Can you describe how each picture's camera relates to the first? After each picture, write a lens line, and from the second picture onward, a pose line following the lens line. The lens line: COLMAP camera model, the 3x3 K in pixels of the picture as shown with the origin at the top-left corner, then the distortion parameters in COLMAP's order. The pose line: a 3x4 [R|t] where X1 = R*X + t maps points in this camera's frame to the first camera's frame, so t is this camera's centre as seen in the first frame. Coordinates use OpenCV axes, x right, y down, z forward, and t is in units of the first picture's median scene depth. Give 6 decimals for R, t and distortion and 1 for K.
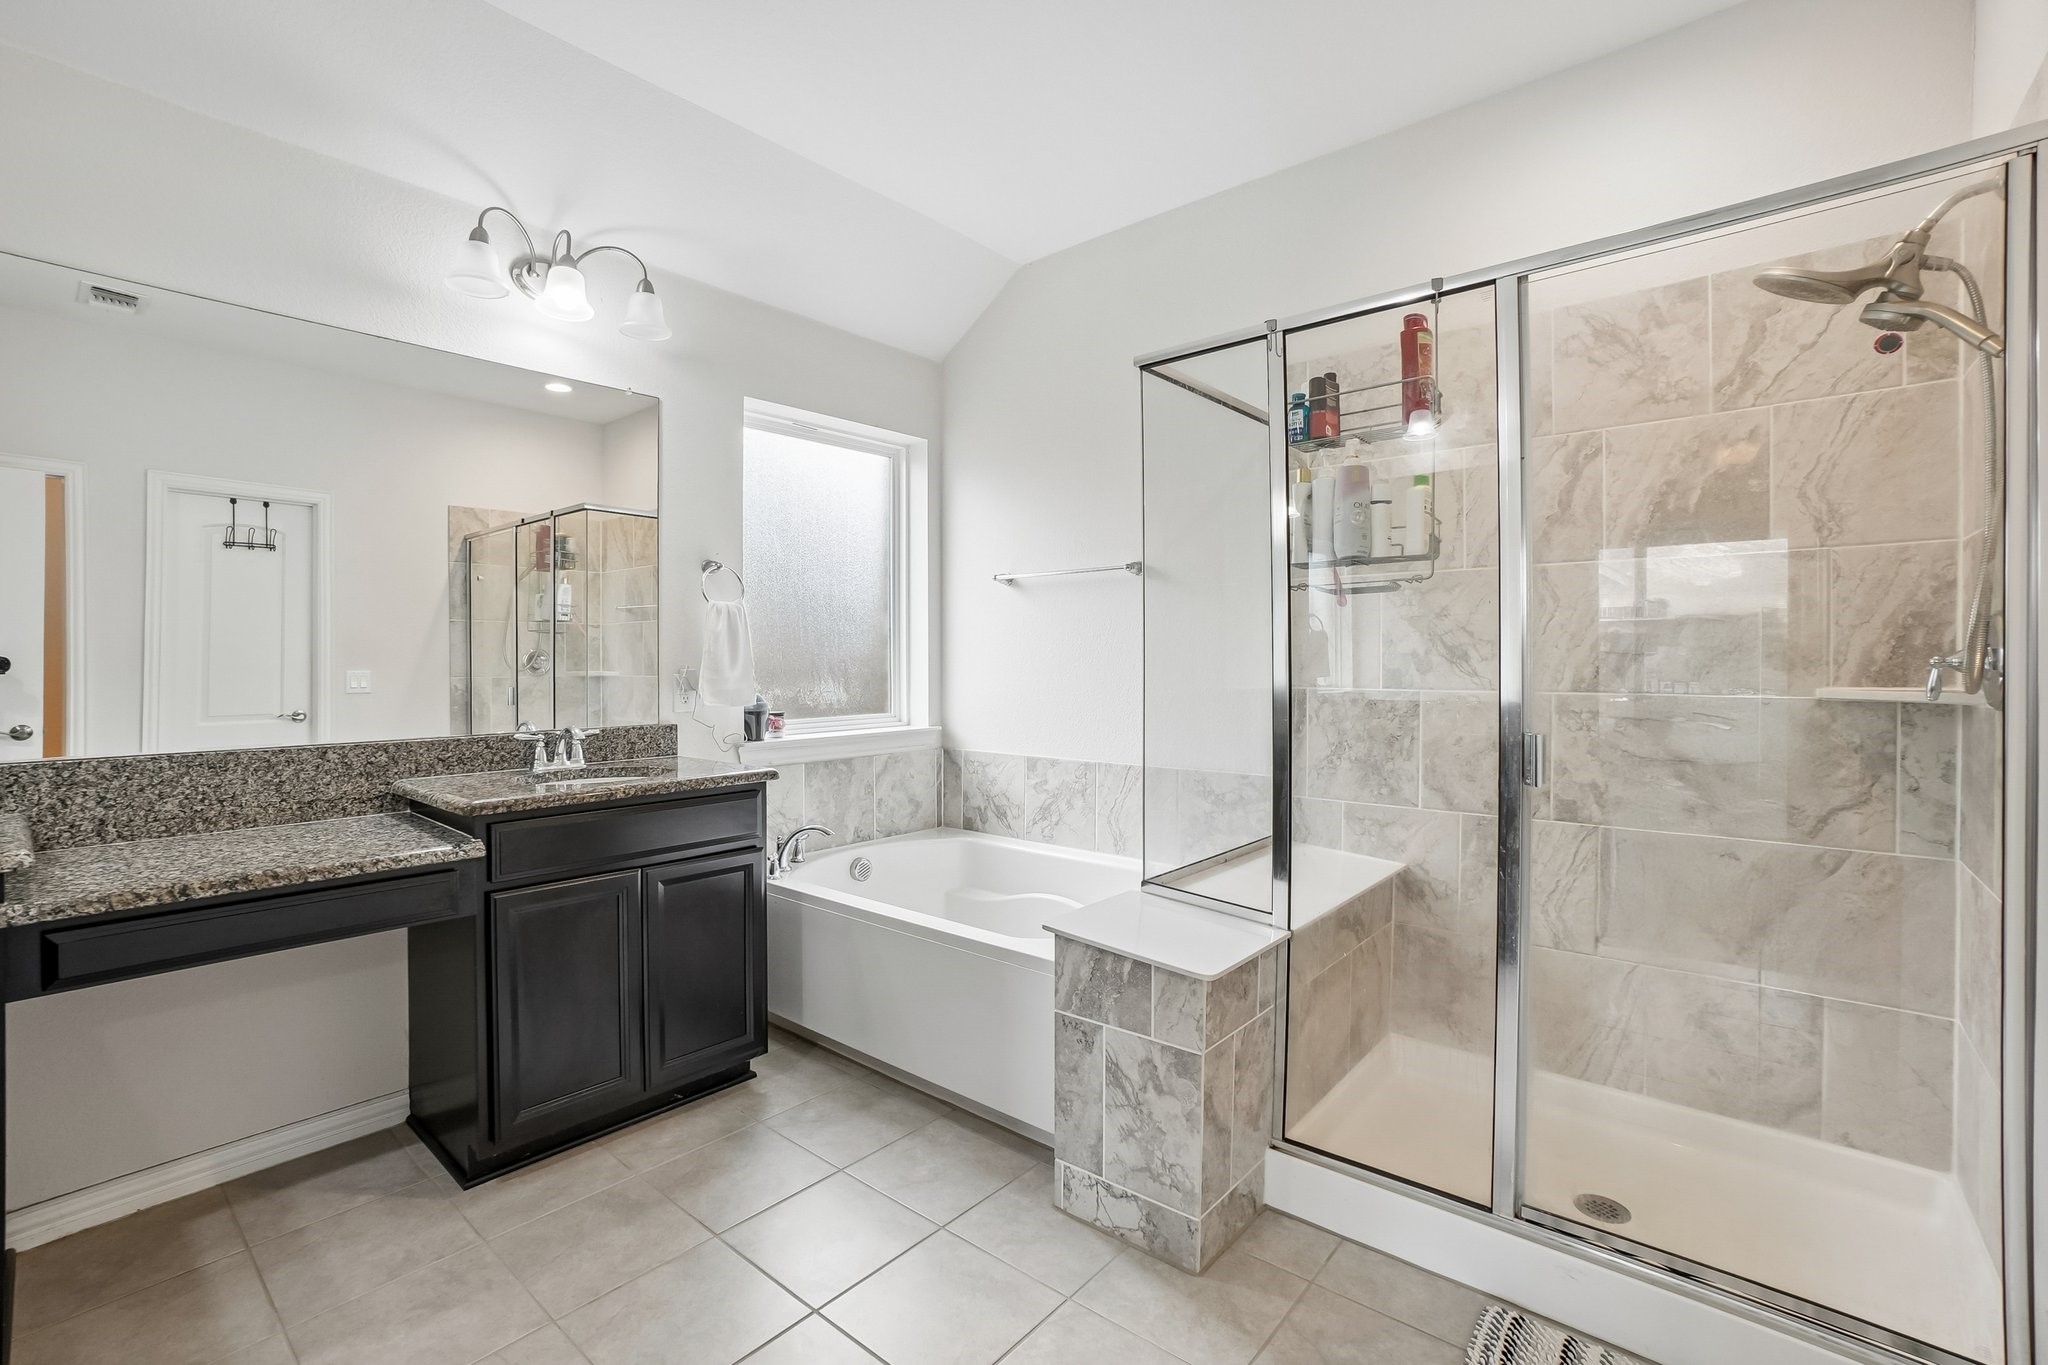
lens RADIAL K [[913.2, 0, 1003.7], [0, 913.2, 667.7], [0, 0, 1]] dist [-0.043074, 0.011927]
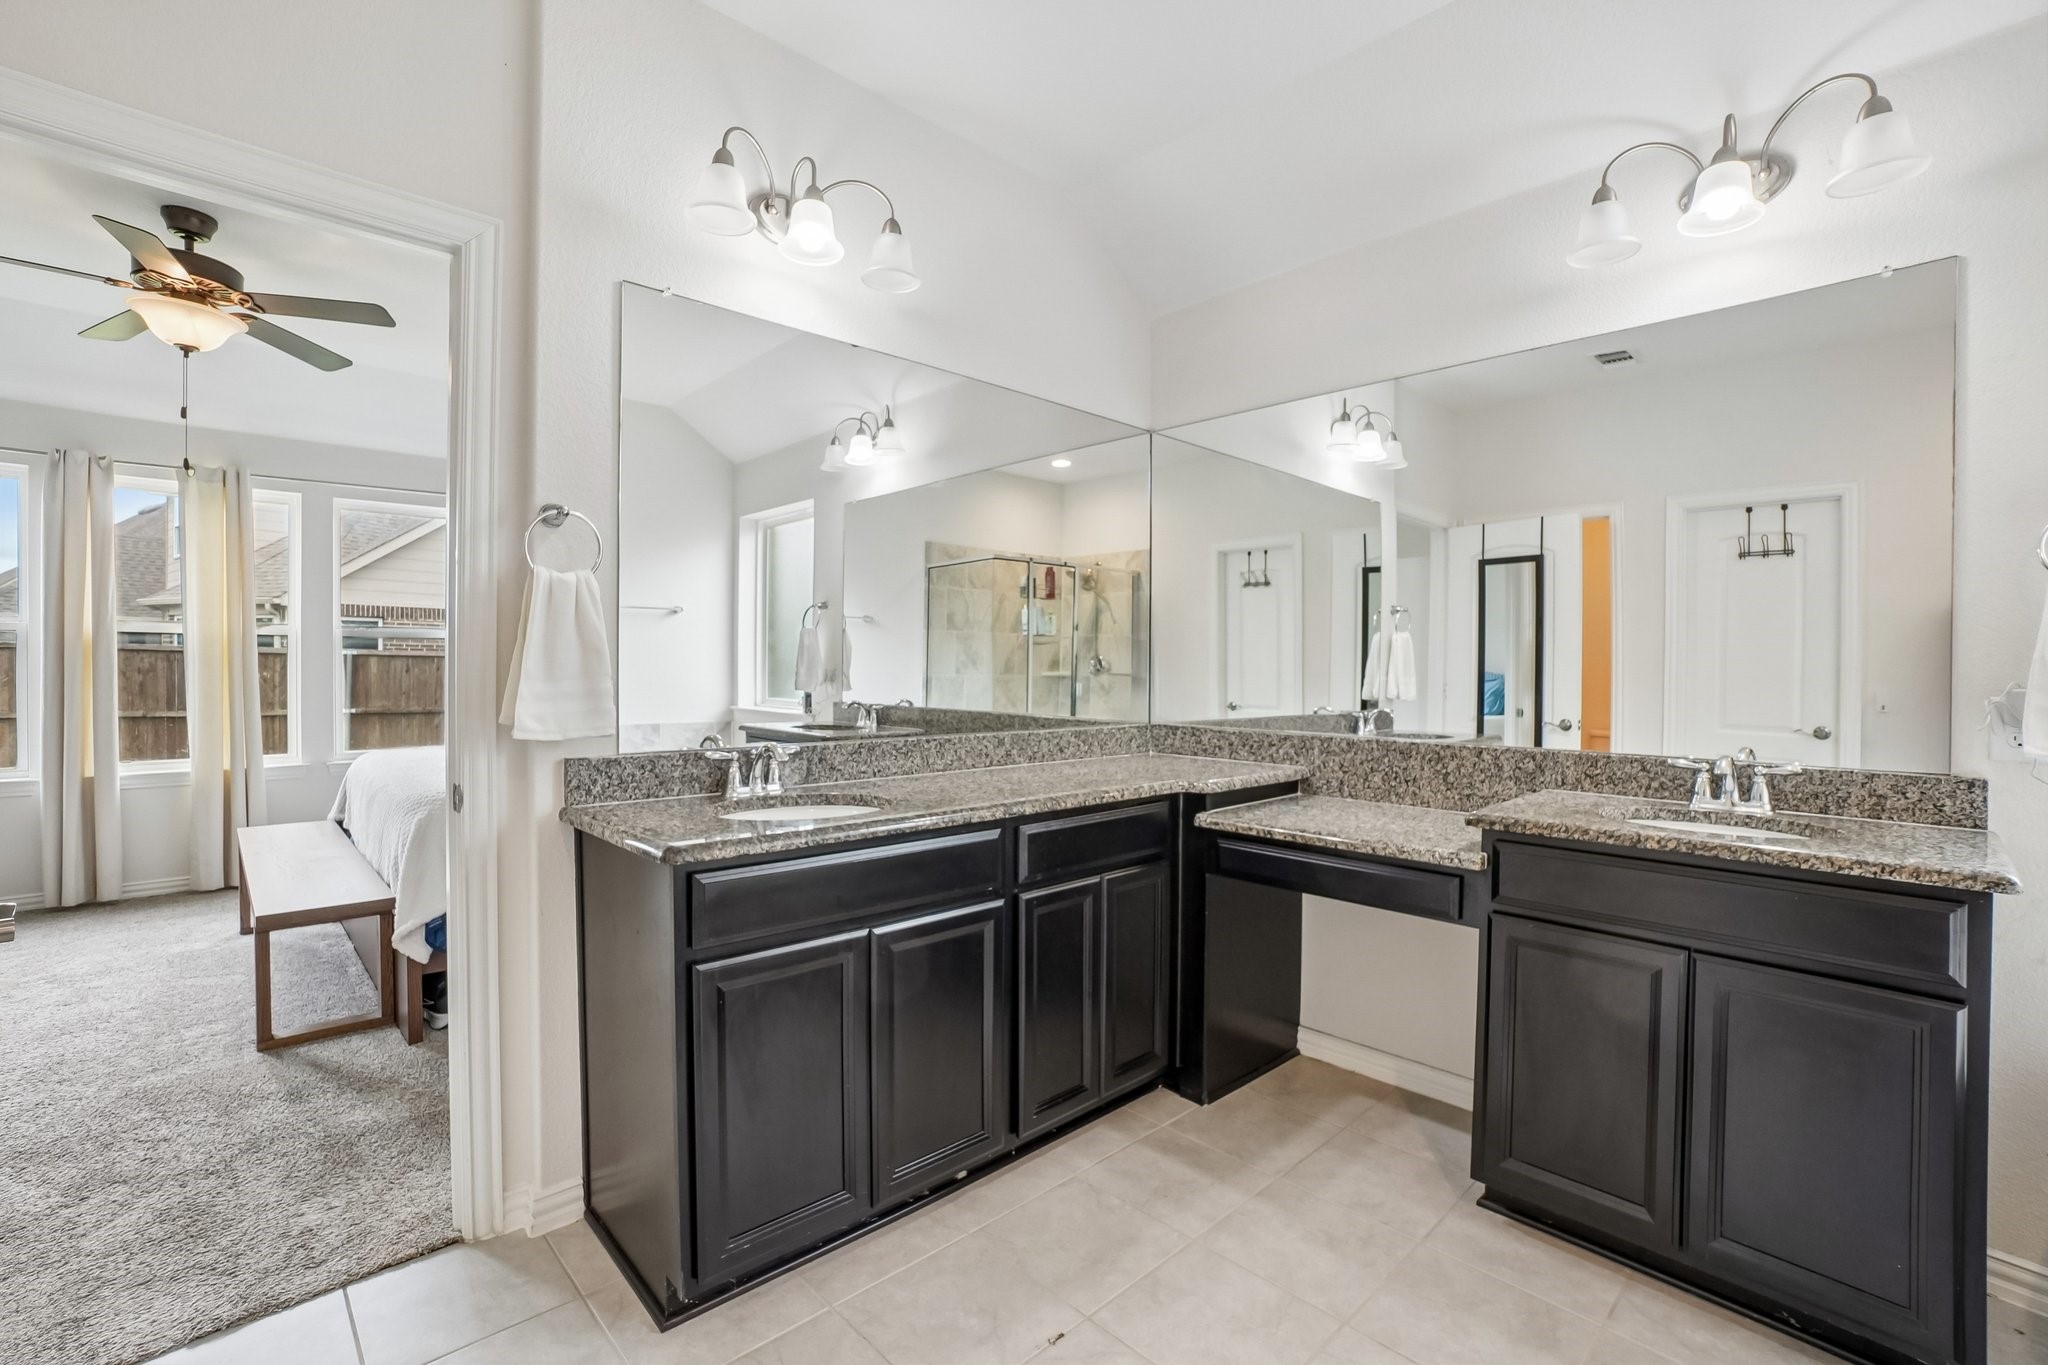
lens RADIAL K [[913.2, 0, 1006.5], [0, 913.2, 673.9], [0, 0, 1]] dist [-0.043074, 0.011927]
pose [[-0.130970, 0.009564, -0.991340, 0.394784], [-0.017603, 0.999773, 0.011970, -0.004453], [0.991230, 0.019018, -0.130772, 0.540802]]
